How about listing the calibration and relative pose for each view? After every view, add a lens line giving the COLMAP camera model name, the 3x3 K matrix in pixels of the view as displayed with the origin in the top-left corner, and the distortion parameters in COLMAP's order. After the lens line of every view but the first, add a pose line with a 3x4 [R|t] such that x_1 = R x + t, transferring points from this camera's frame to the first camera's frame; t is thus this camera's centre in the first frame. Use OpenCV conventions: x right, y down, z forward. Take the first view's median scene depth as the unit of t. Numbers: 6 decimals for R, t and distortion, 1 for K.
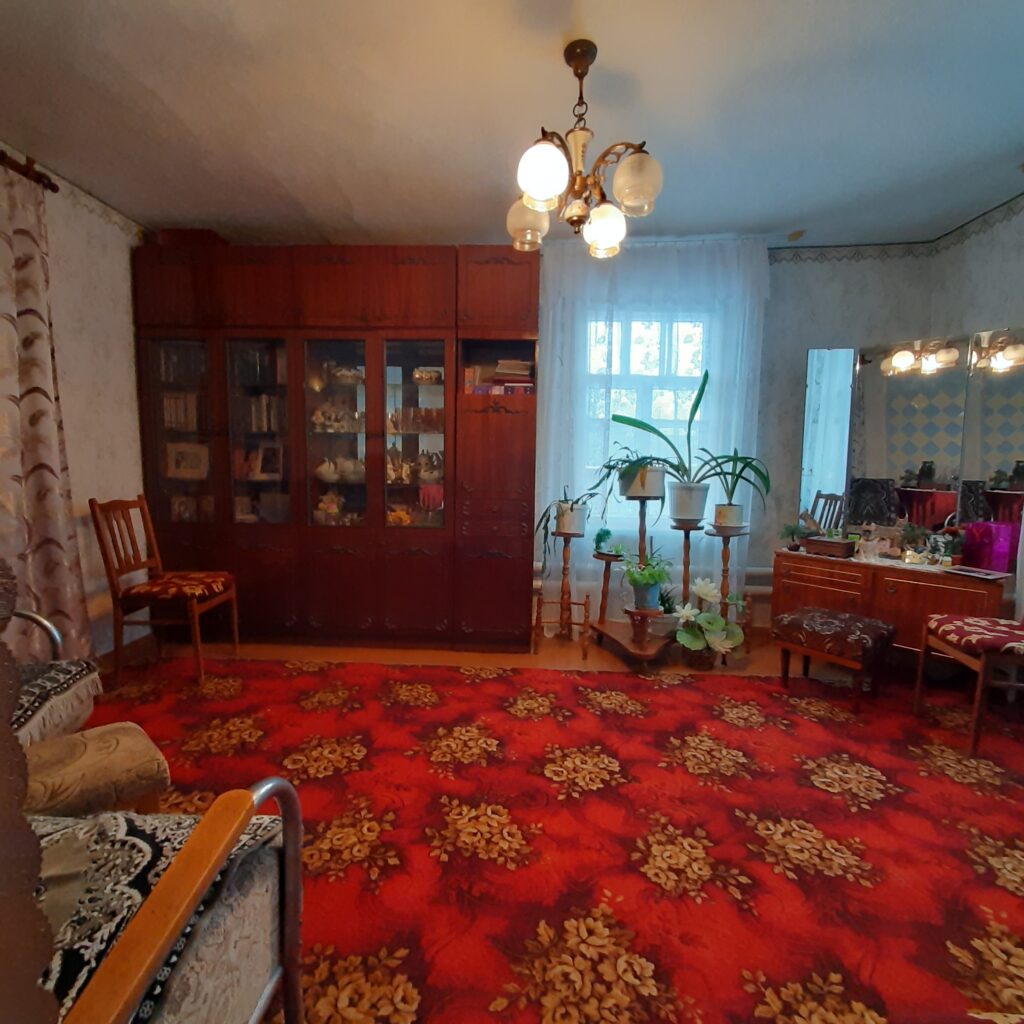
lens RADIAL K [[530.0, 0, 514.9], [0, 530.0, 514.3], [0, 0, 1]] dist [-0.000503, 0.002319]
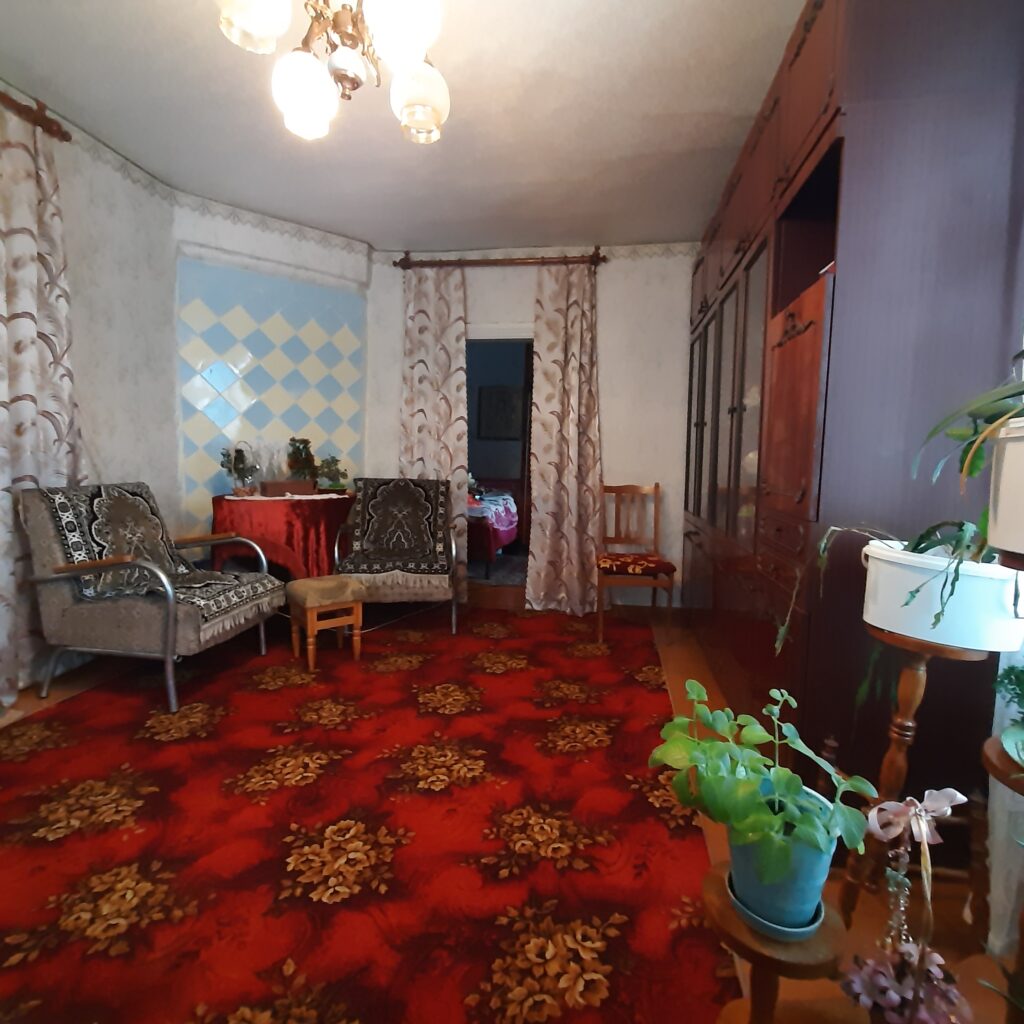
lens RADIAL K [[530.0, 0, 518.9], [0, 530.0, 503.3], [0, 0, 1]] dist [-0.000503, 0.002319]
pose [[-0.103879, 0.073507, -0.991870, 0.756812], [-0.110476, 0.990241, 0.084957, -0.086465], [0.988435, 0.118403, -0.094744, 1.208114]]
